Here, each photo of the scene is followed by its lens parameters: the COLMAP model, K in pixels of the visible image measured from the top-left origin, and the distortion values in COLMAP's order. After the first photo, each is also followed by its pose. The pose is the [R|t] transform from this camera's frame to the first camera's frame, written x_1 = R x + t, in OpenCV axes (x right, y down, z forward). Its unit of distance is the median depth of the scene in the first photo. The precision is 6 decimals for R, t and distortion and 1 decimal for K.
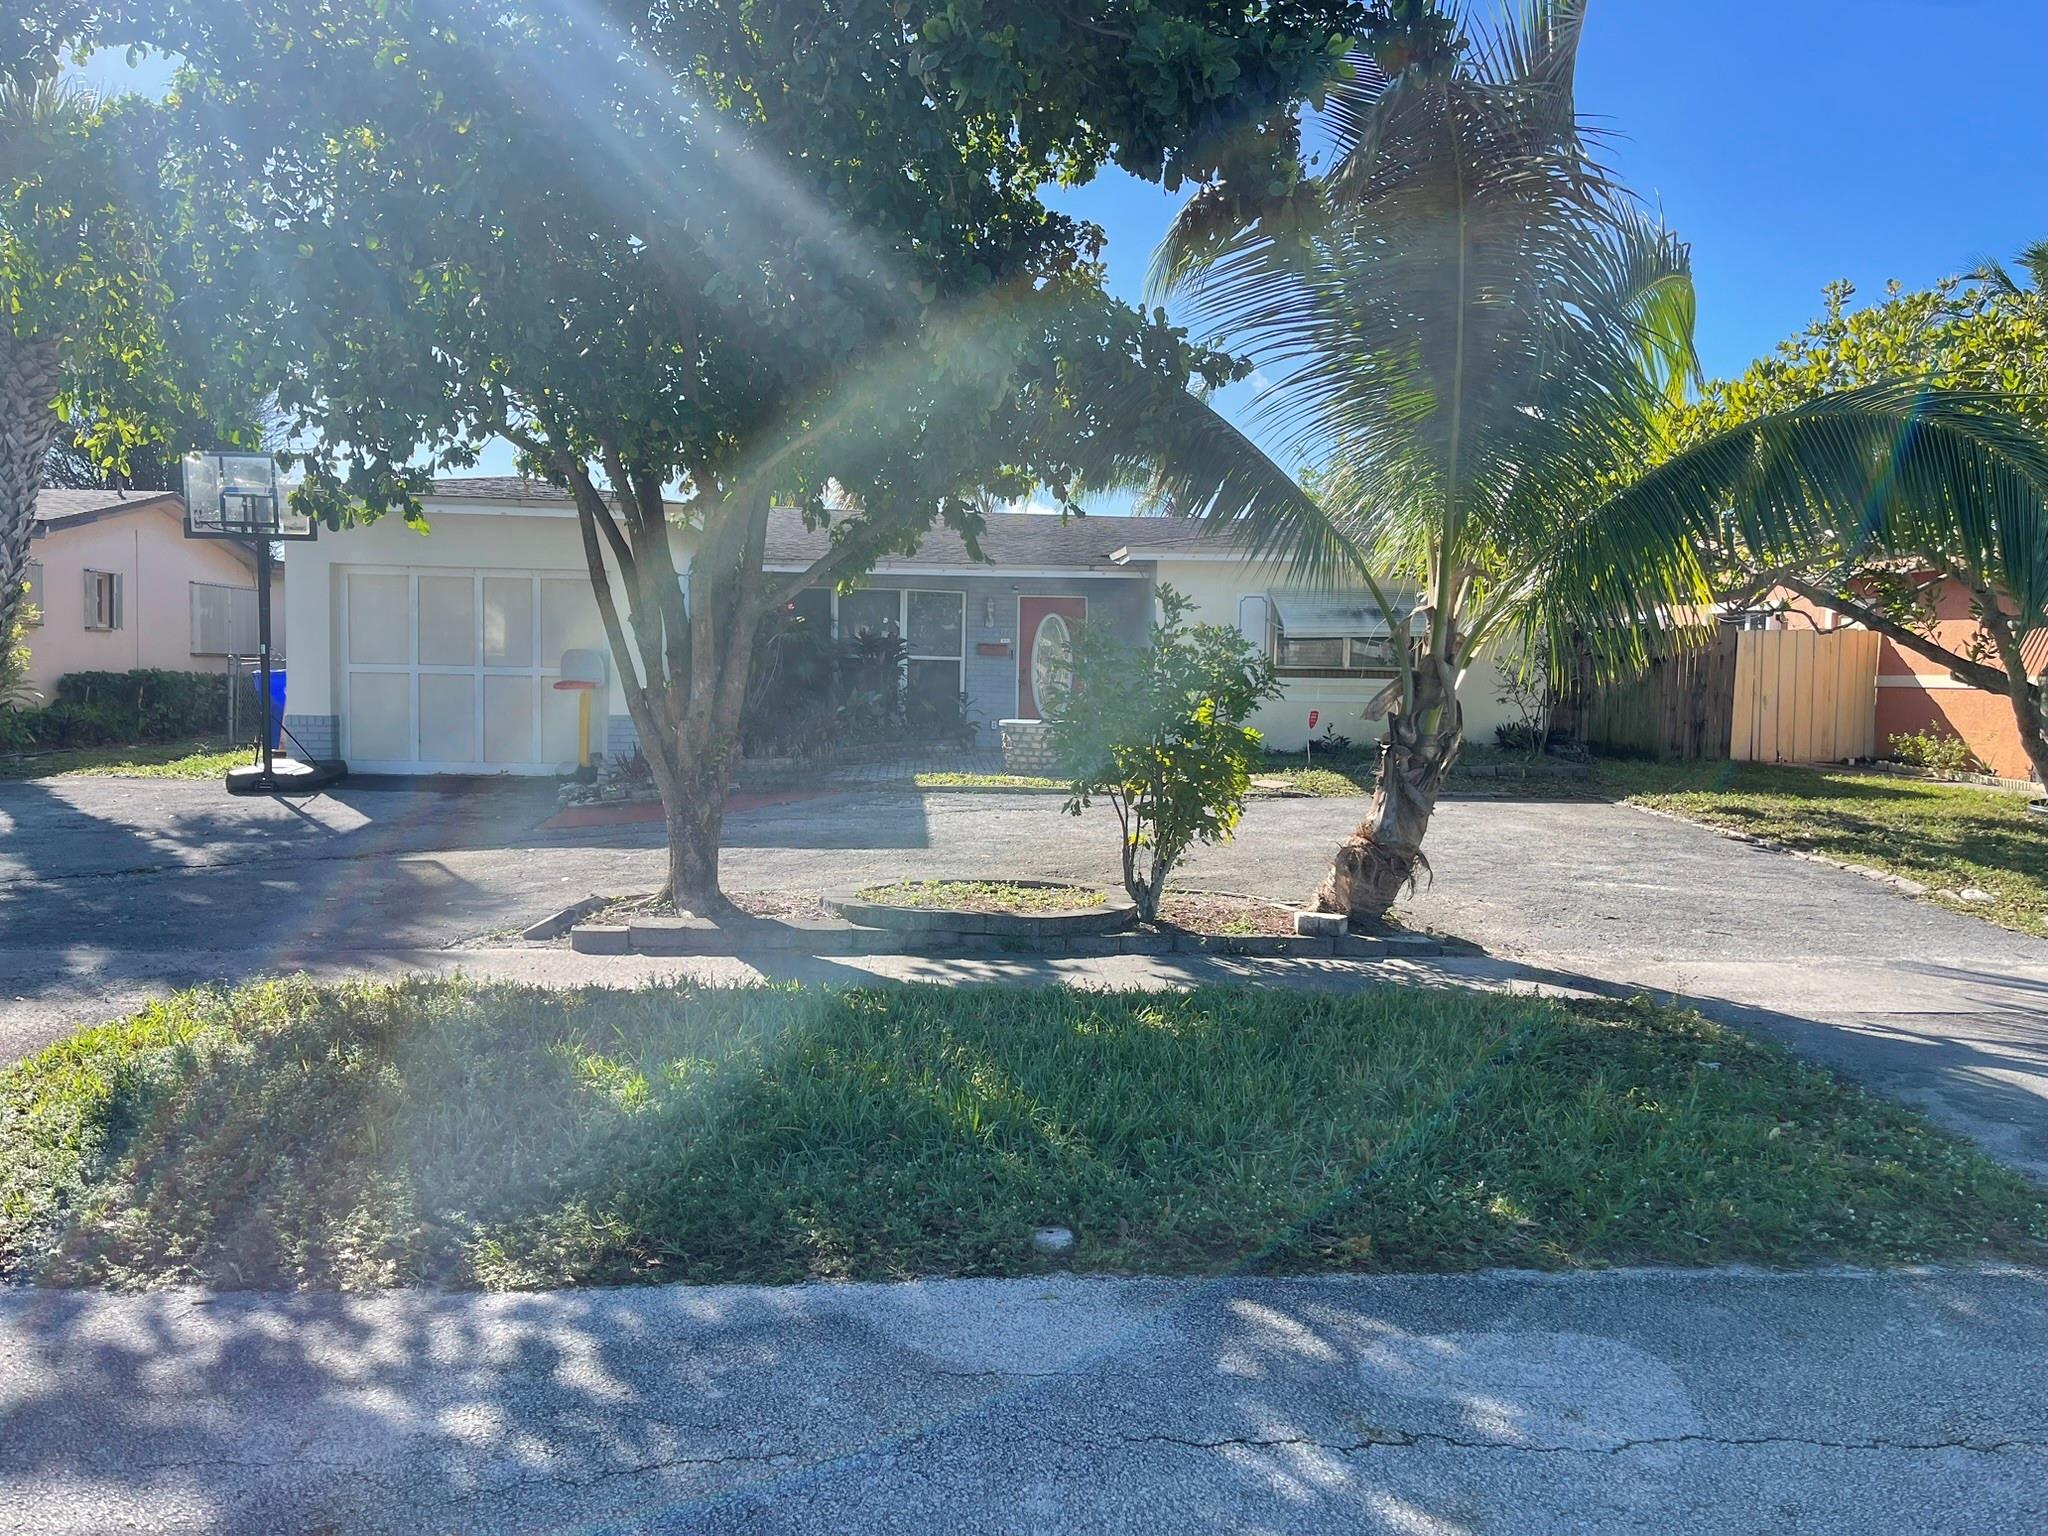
lens RADIAL K [[1572.7, 0, 1024.8], [0, 1572.7, 694.2], [0, 0, 1]] dist [0.007154, -0.007925]
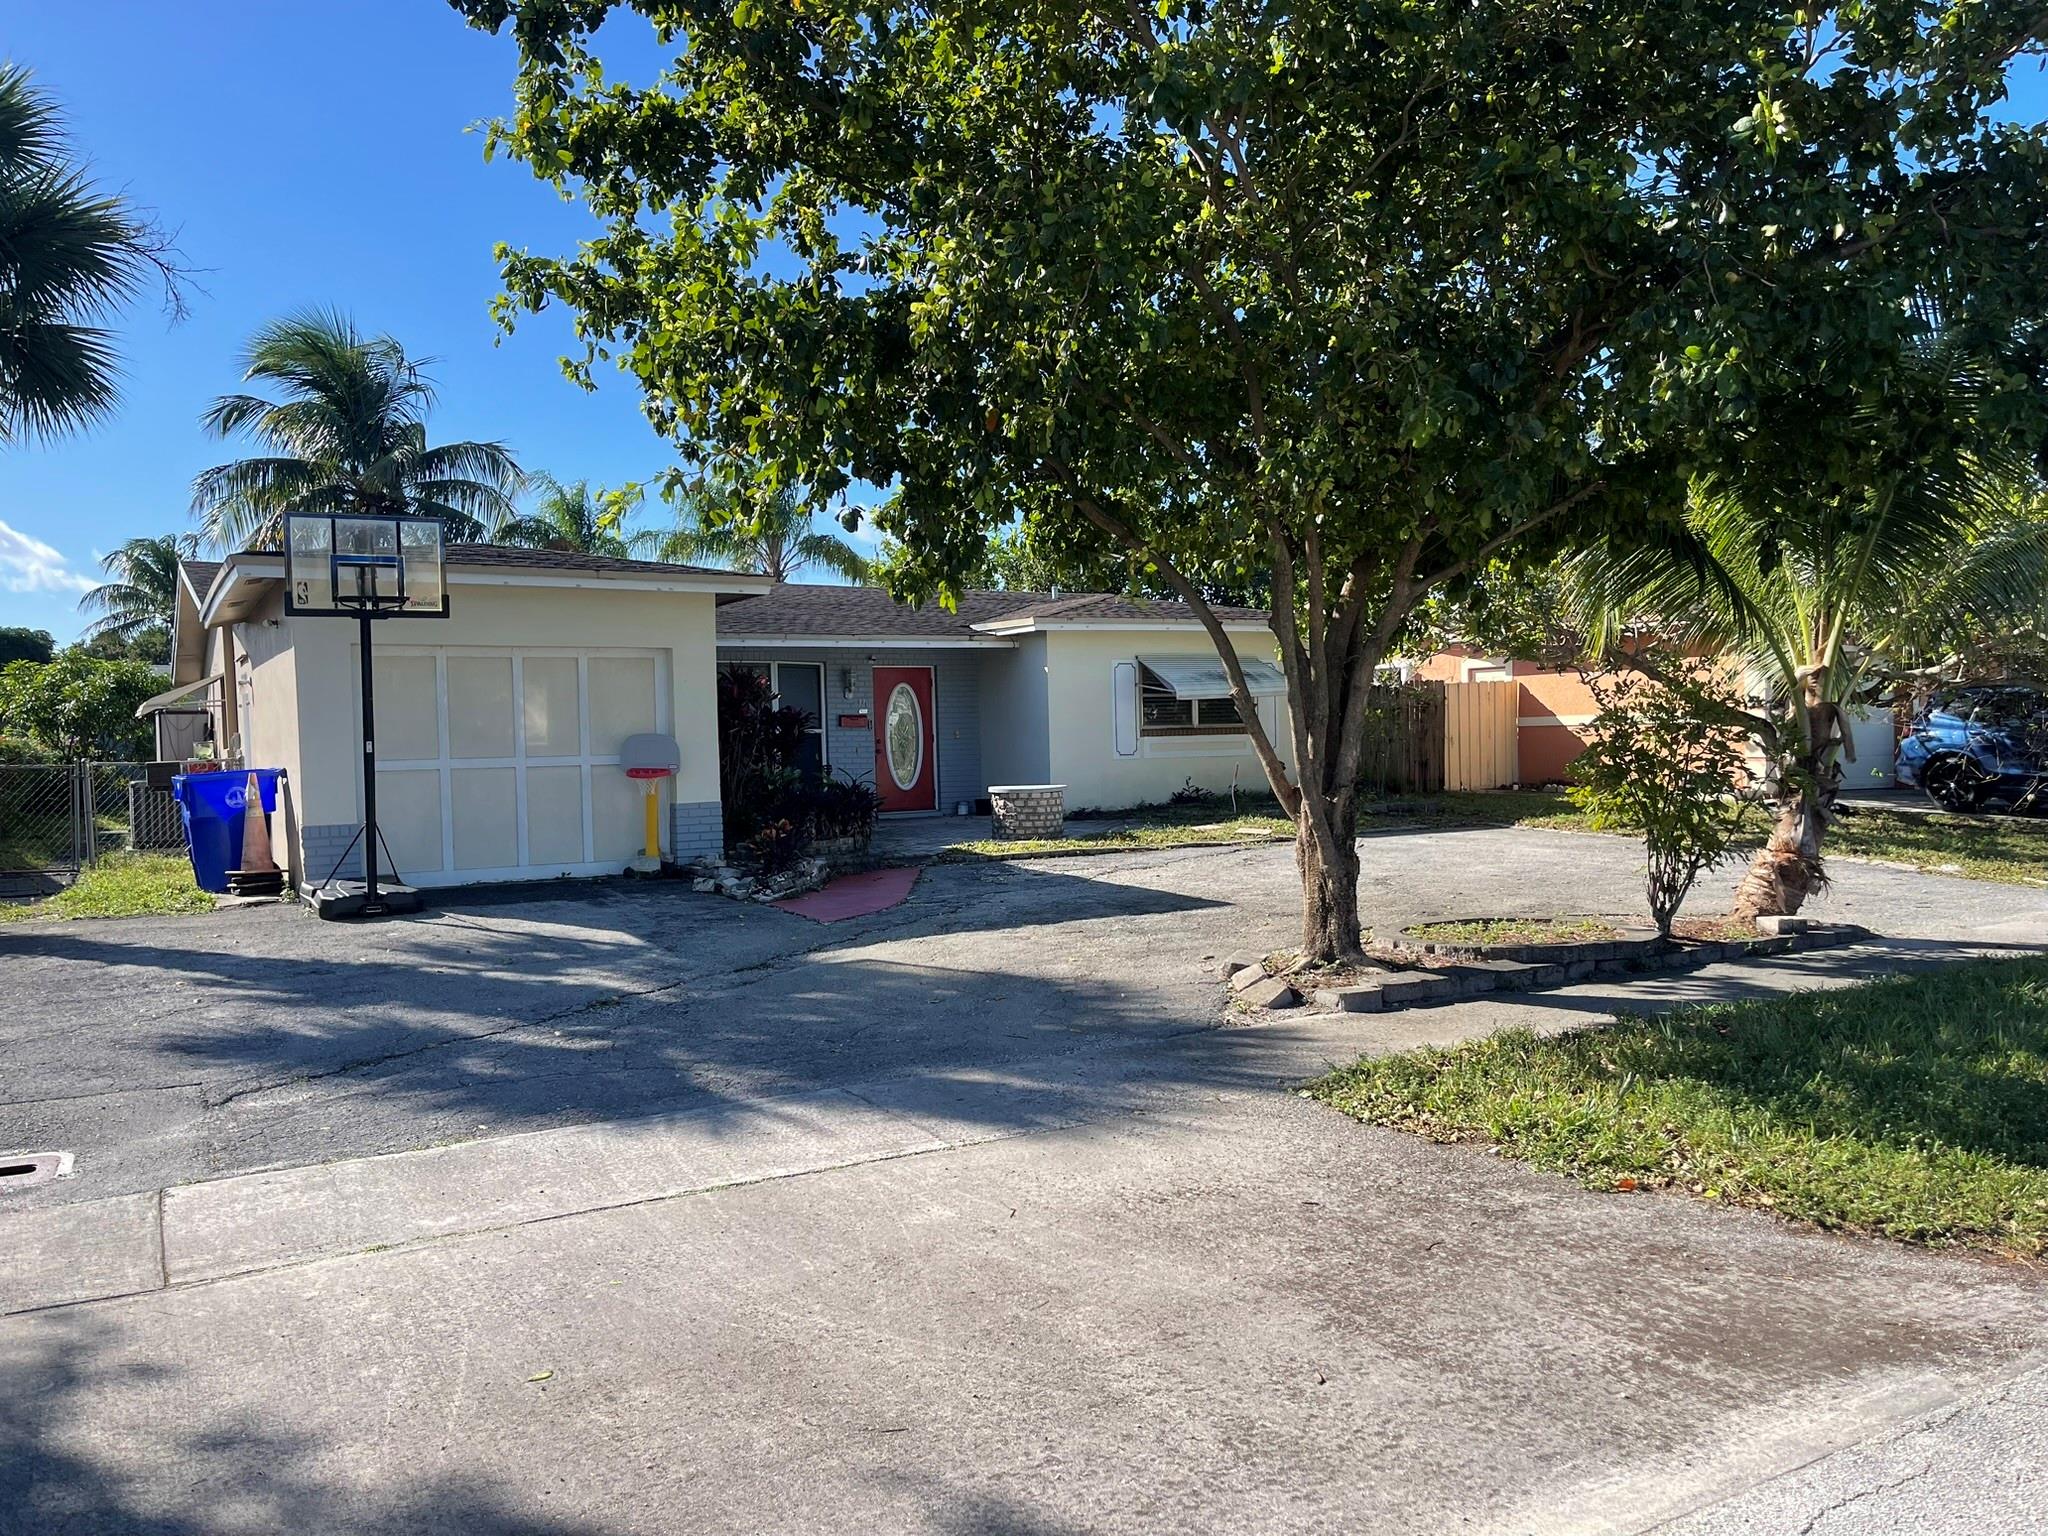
lens RADIAL K [[1563.8, 0, 1030.9], [0, 1563.8, 753.1], [0, 0, 1]] dist [0.011143, -0.010146]
pose [[0.895848, -0.044181, 0.442160, -0.464452], [0.045288, 0.998941, 0.008058, -0.013821], [-0.442048, 0.012806, 0.896900, 0.079369]]
